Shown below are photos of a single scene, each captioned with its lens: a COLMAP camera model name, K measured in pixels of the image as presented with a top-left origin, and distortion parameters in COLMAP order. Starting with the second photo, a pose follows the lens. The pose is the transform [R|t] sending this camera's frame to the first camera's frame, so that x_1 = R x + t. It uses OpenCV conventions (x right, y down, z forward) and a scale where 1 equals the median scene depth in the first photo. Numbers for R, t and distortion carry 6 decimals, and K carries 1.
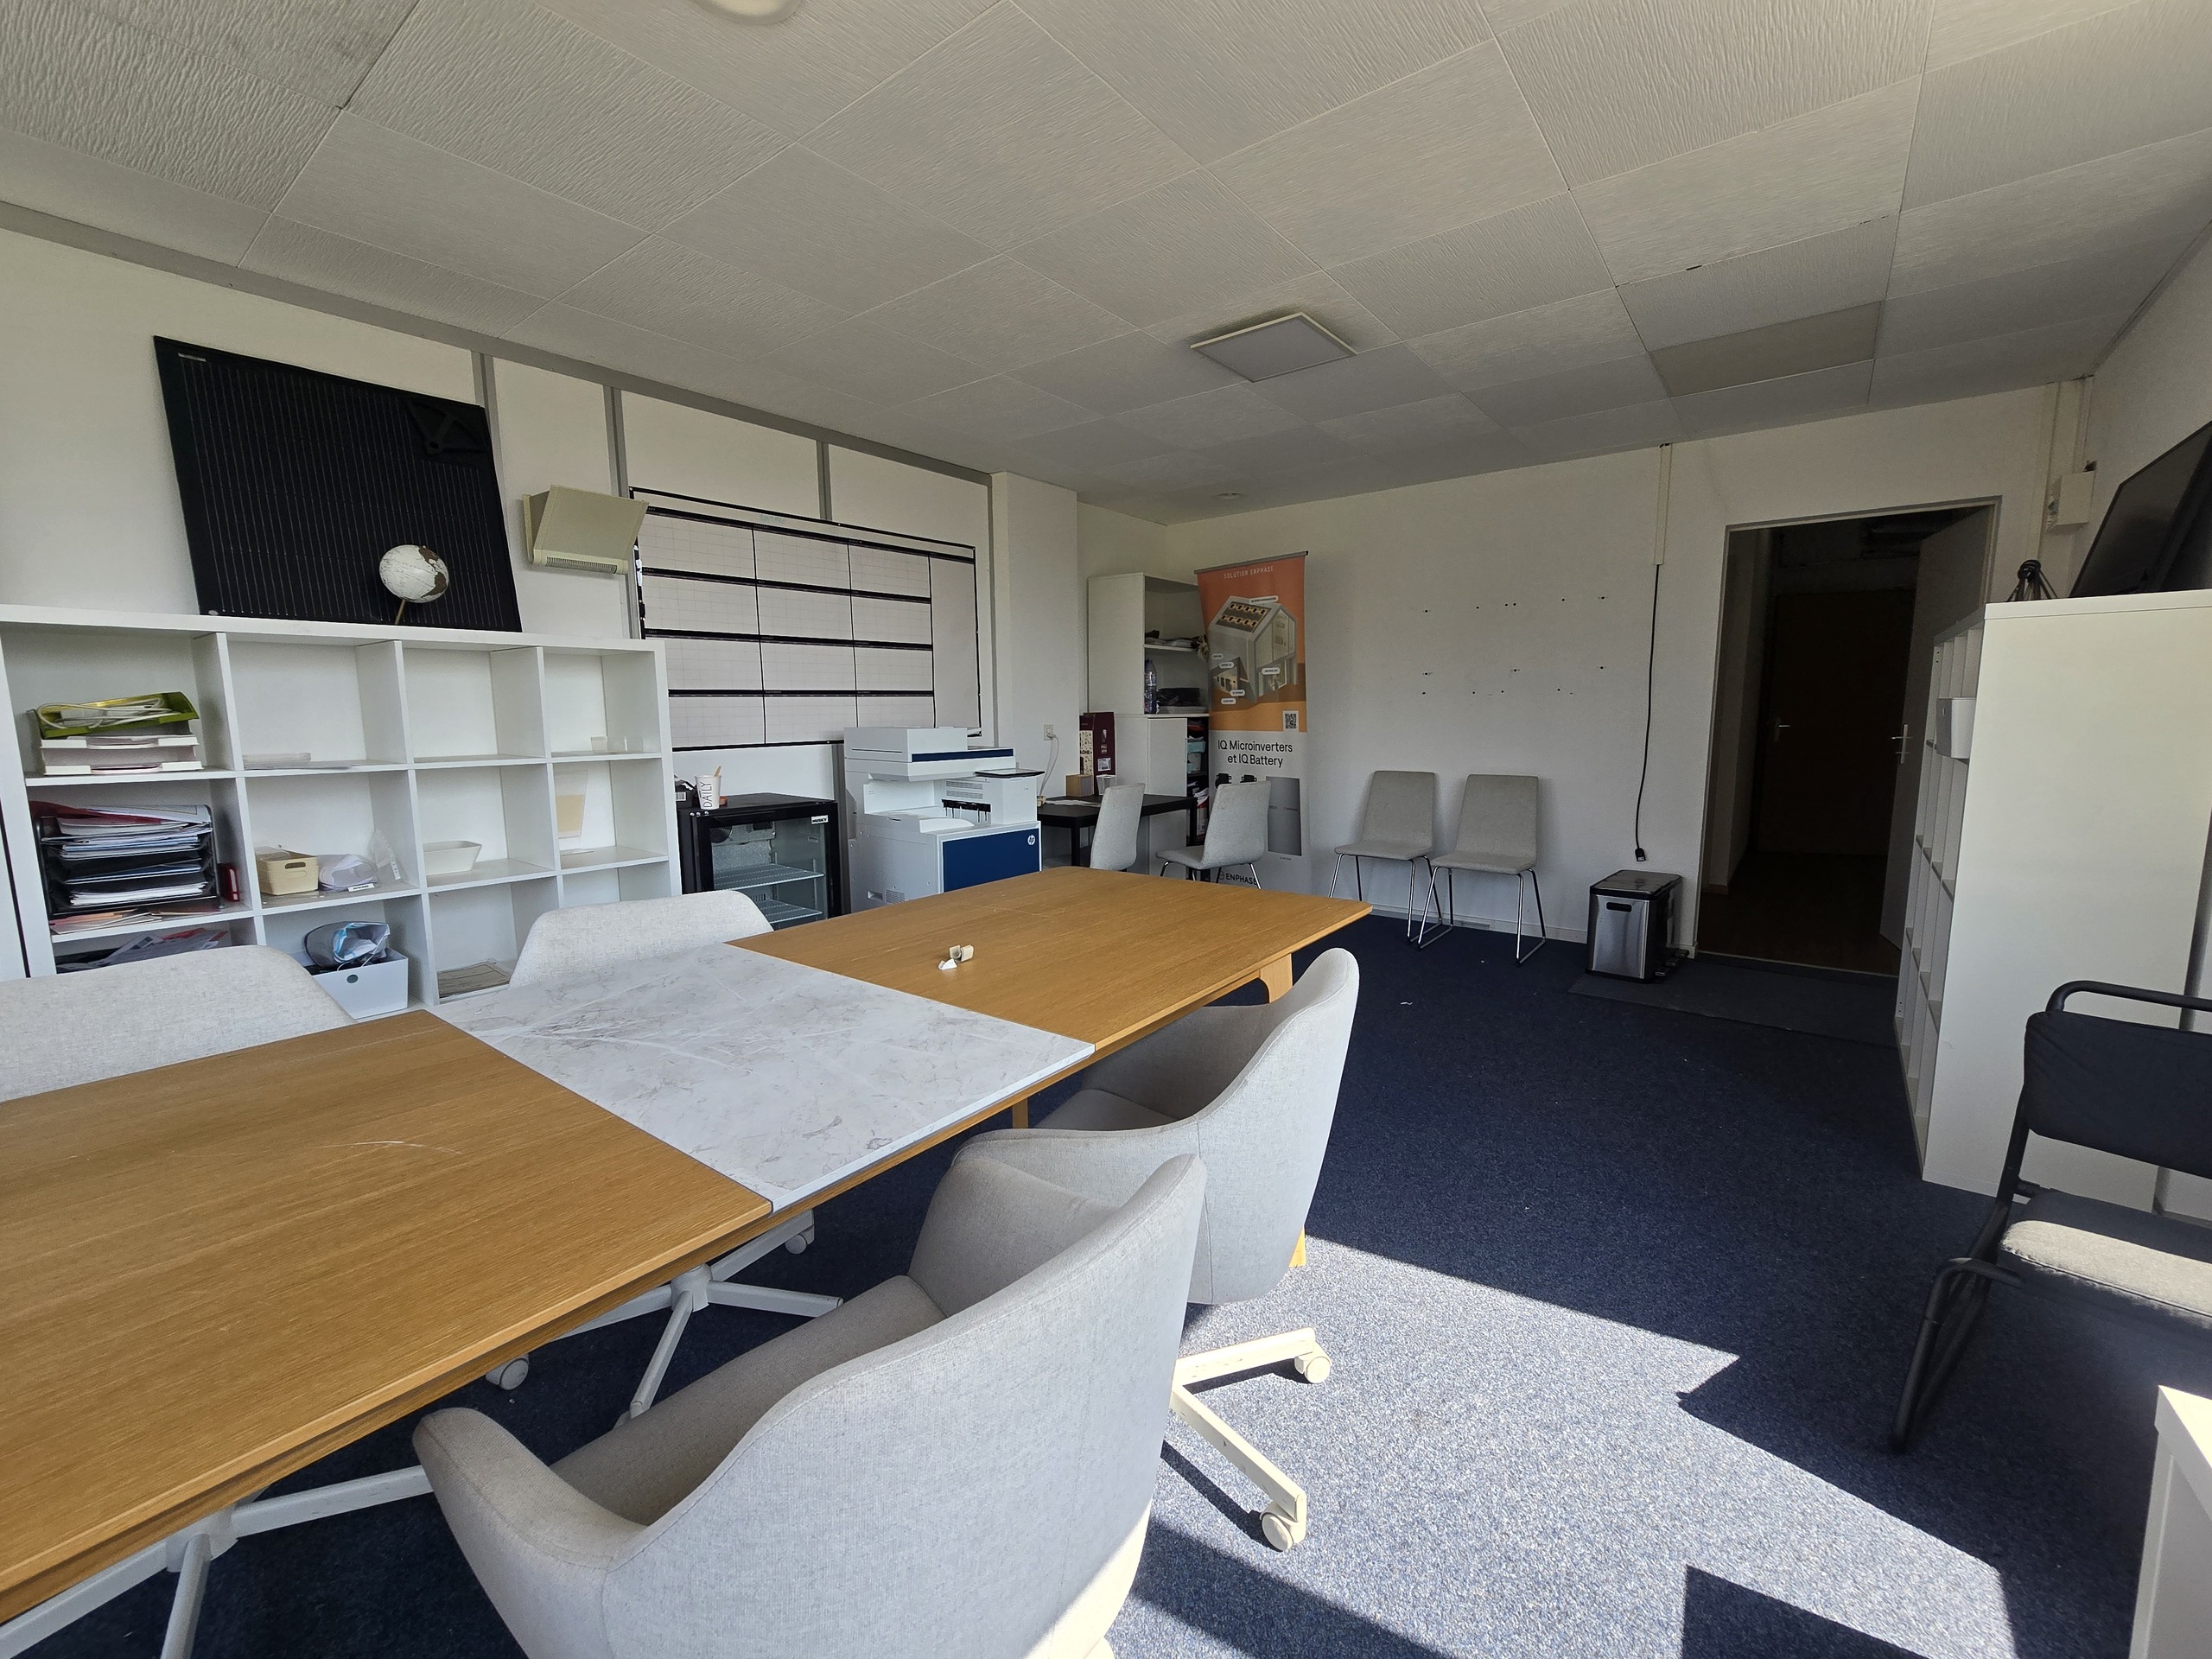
lens RADIAL K [[905.3, 0, 1108.9], [0, 905.3, 825.7], [0, 0, 1]] dist [-0.000479, -0.000044]
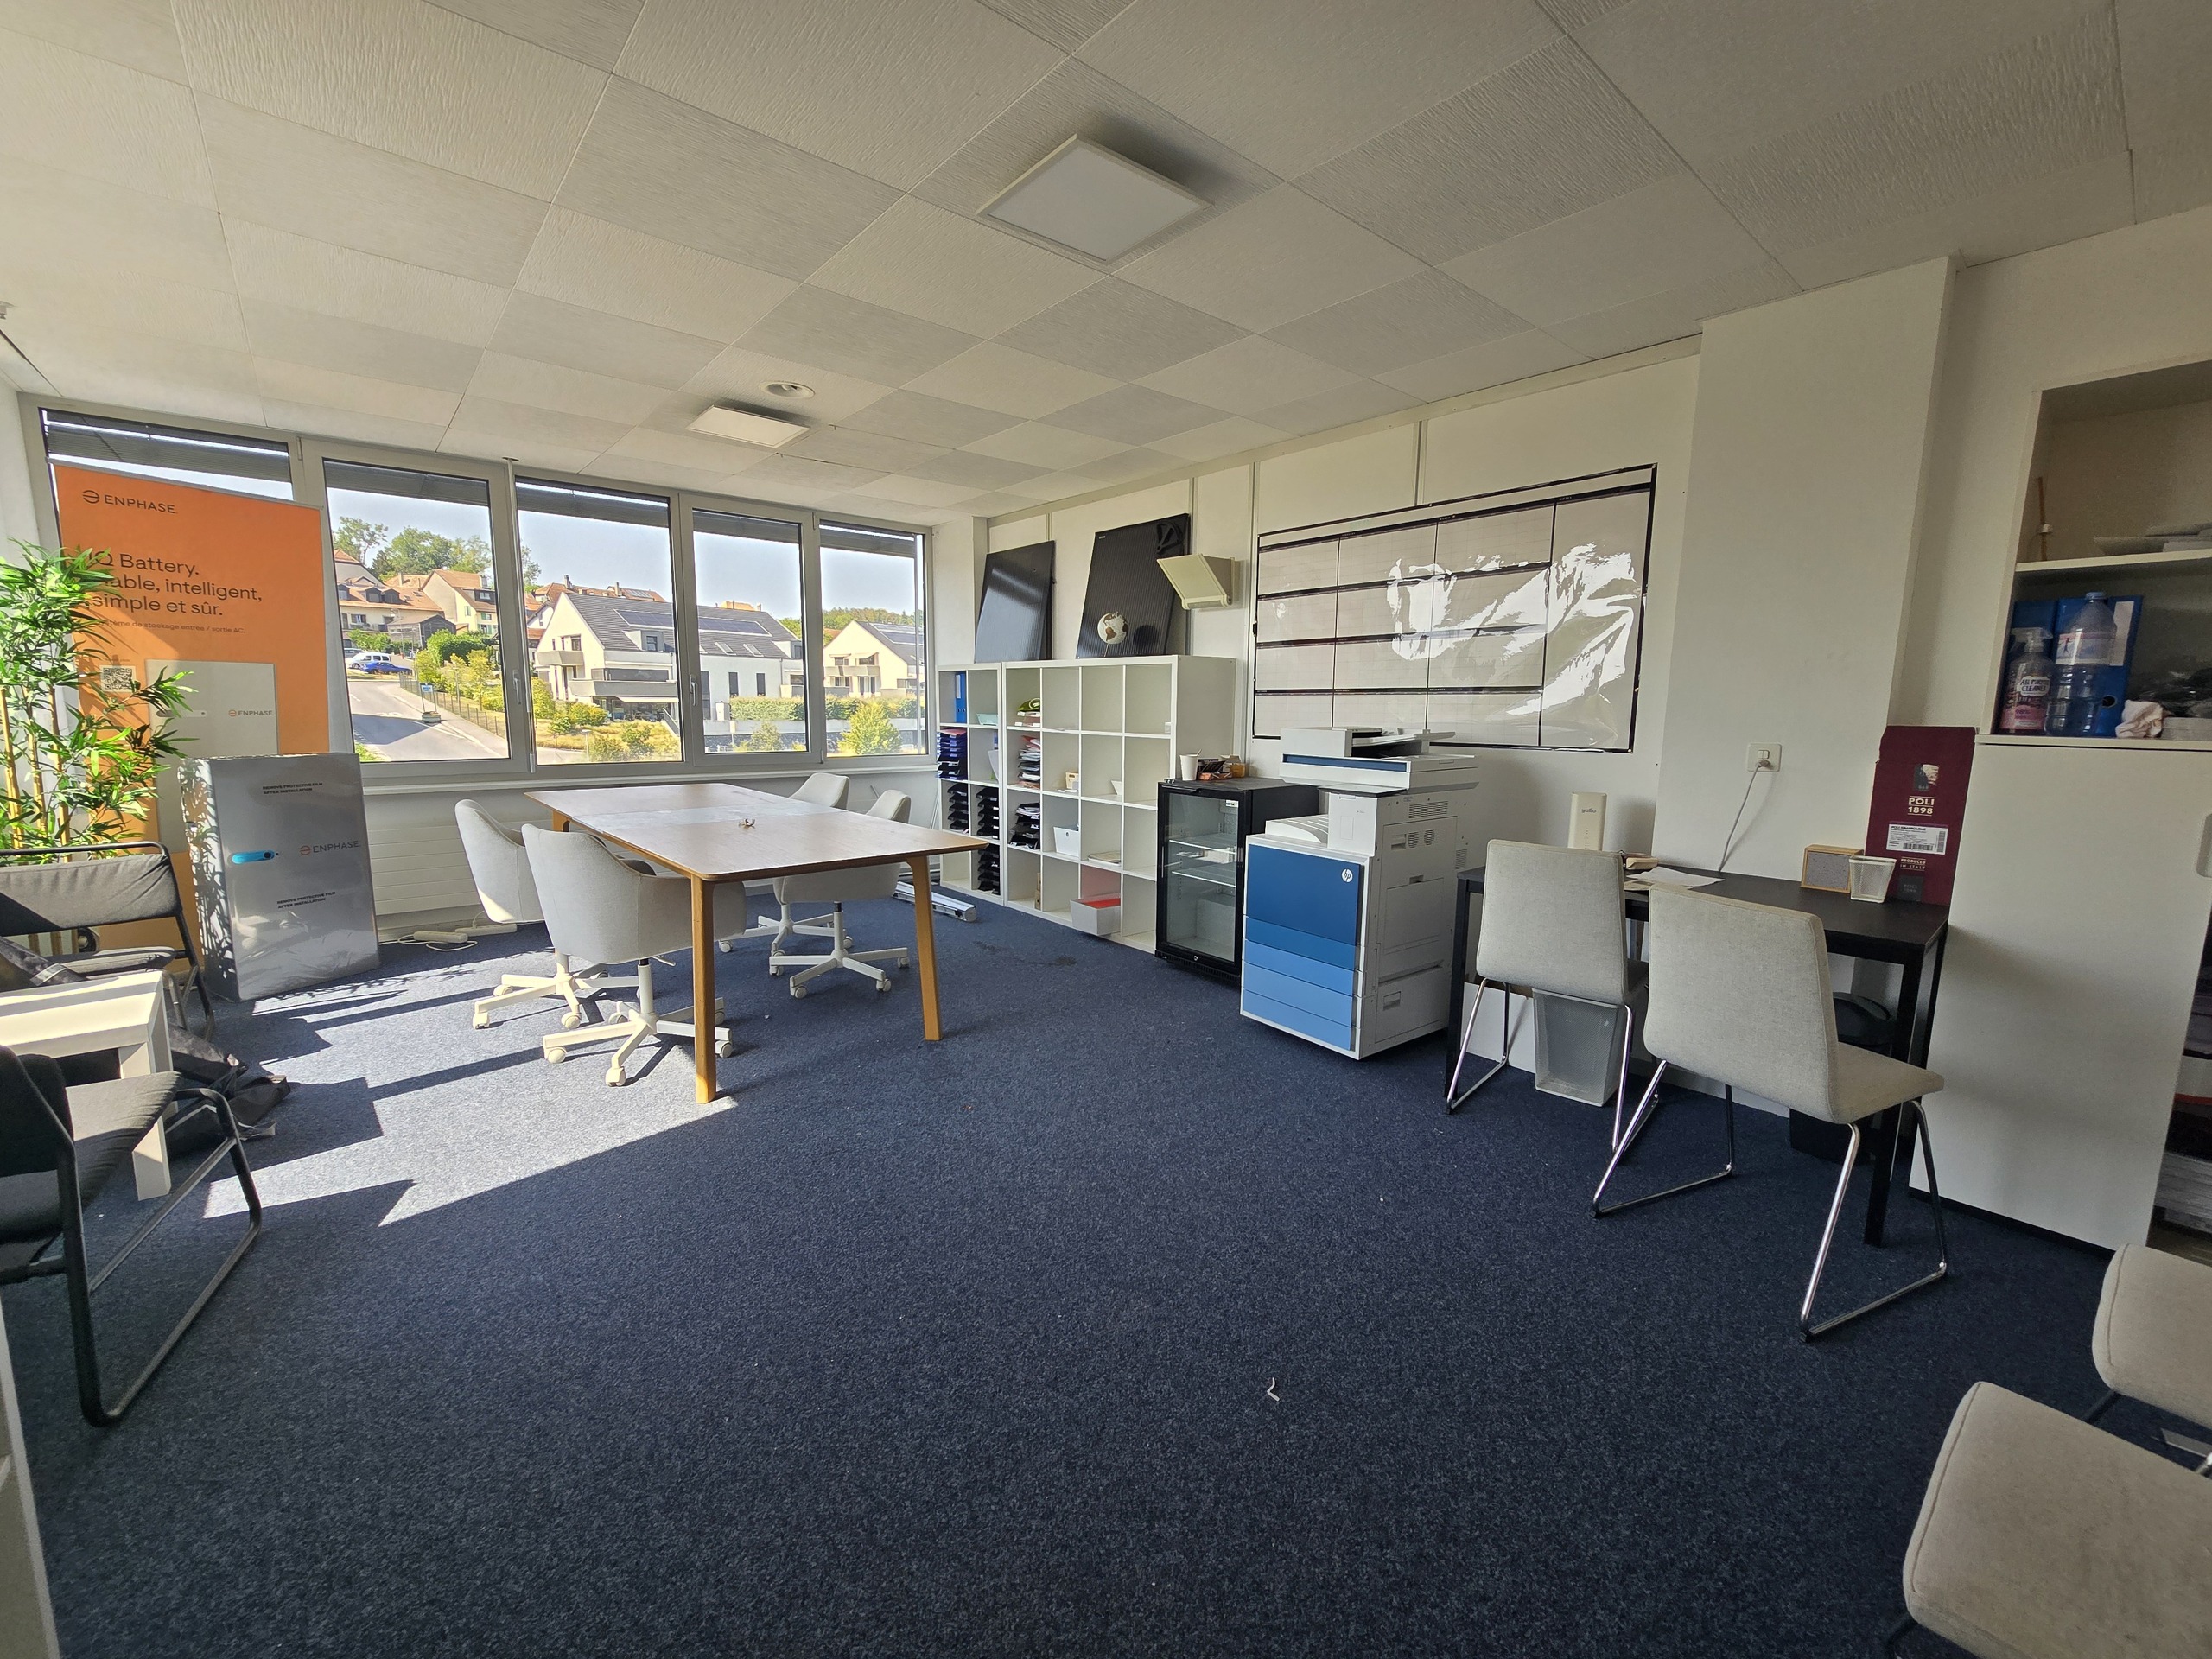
lens RADIAL K [[905.3, 0, 1103.9], [0, 905.3, 832.2], [0, 0, 1]] dist [-0.000479, -0.000044]
pose [[-0.197122, 0.144107, -0.969730, 0.822119], [-0.135412, 0.975655, 0.172513, -0.147469], [0.970982, 0.165319, -0.172809, 1.057480]]
